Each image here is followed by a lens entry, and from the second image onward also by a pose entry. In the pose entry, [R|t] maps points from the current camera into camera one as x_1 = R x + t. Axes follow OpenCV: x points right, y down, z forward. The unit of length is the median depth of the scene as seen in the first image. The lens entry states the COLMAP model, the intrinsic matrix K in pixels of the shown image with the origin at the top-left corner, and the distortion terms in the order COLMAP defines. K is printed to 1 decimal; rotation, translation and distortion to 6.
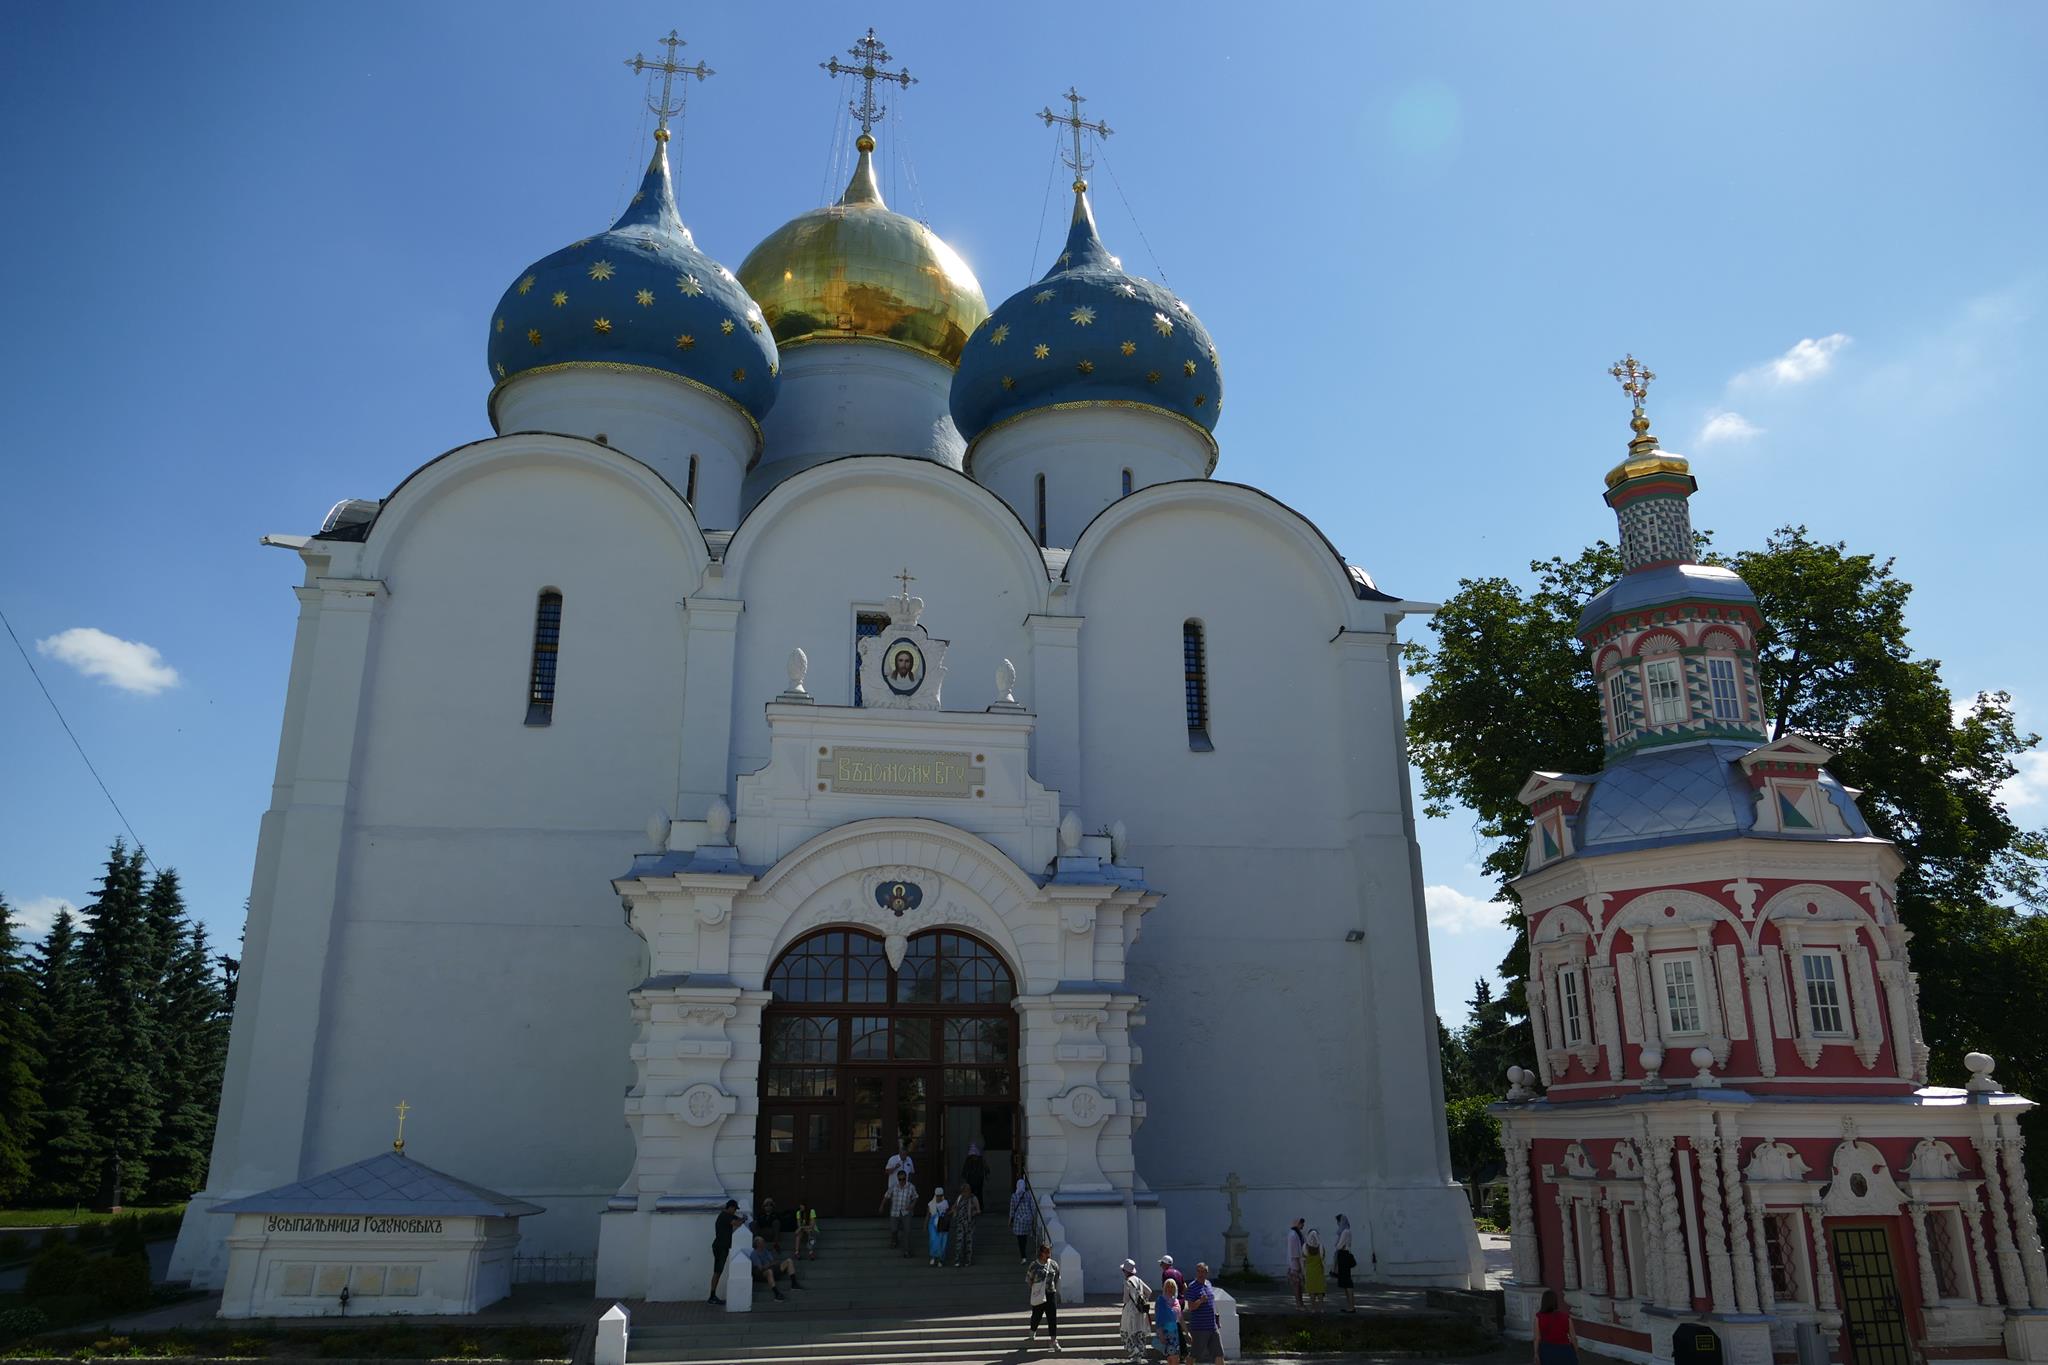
lens RADIAL K [[1473.5, 0, 1024.0], [0, 1473.5, 682.5], [0, 0, 1]] dist [-0.017391, 0.005891]
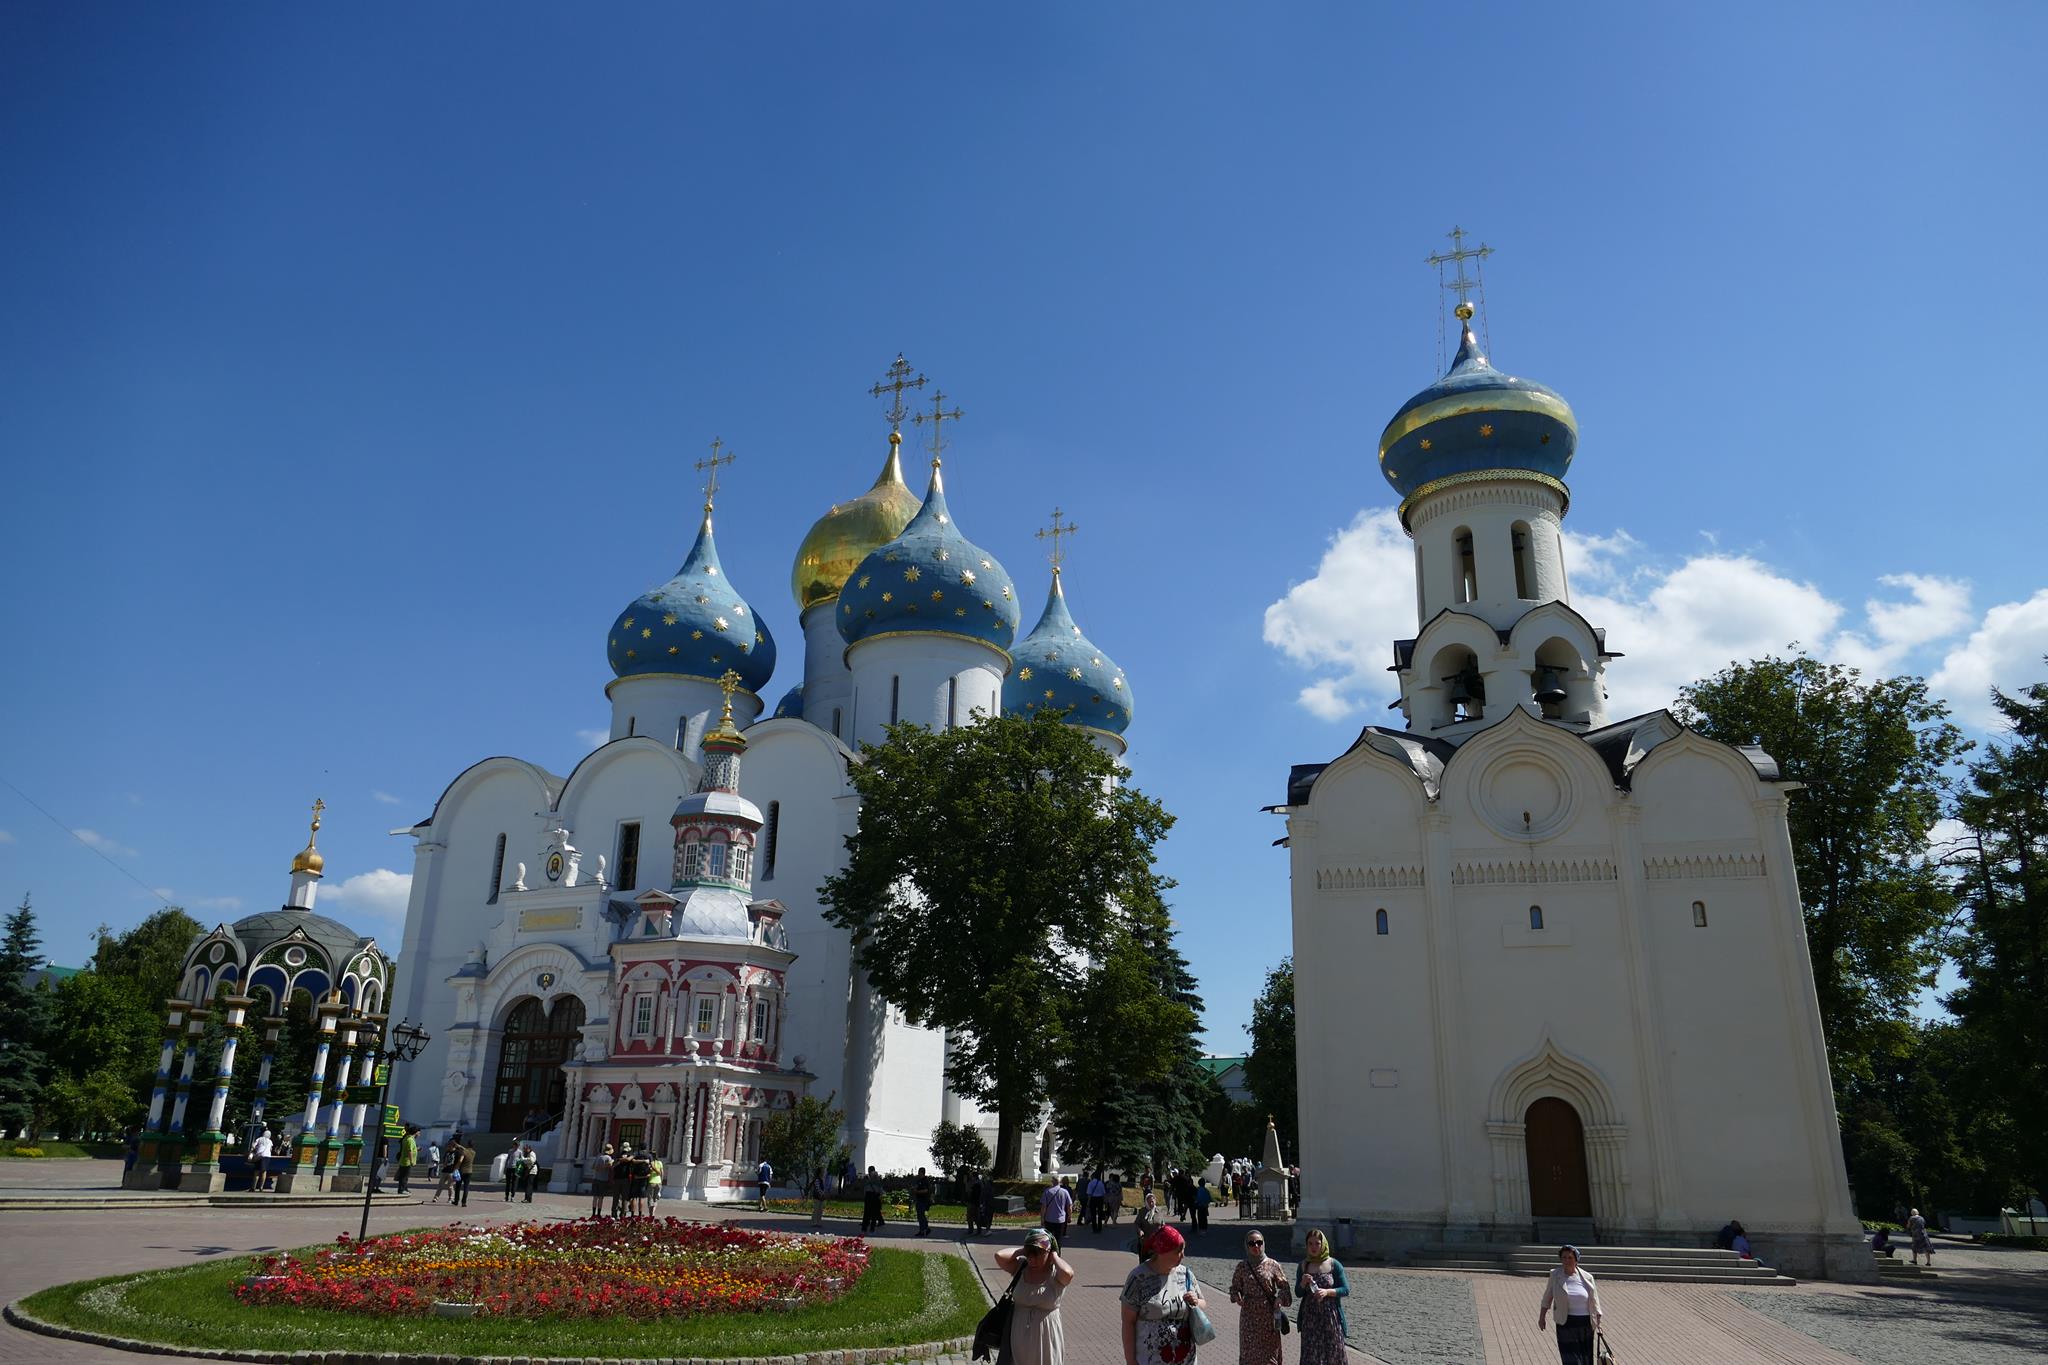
lens RADIAL K [[1473.5, 0, 1024.0], [0, 1473.5, 682.5], [0, 0, 1]] dist [-0.017391, 0.005891]
pose [[0.811485, -0.169627, -0.559213, 1.785854], [0.160406, 0.984844, -0.065965, -0.025233], [0.561927, -0.036171, 0.826396, -0.335473]]
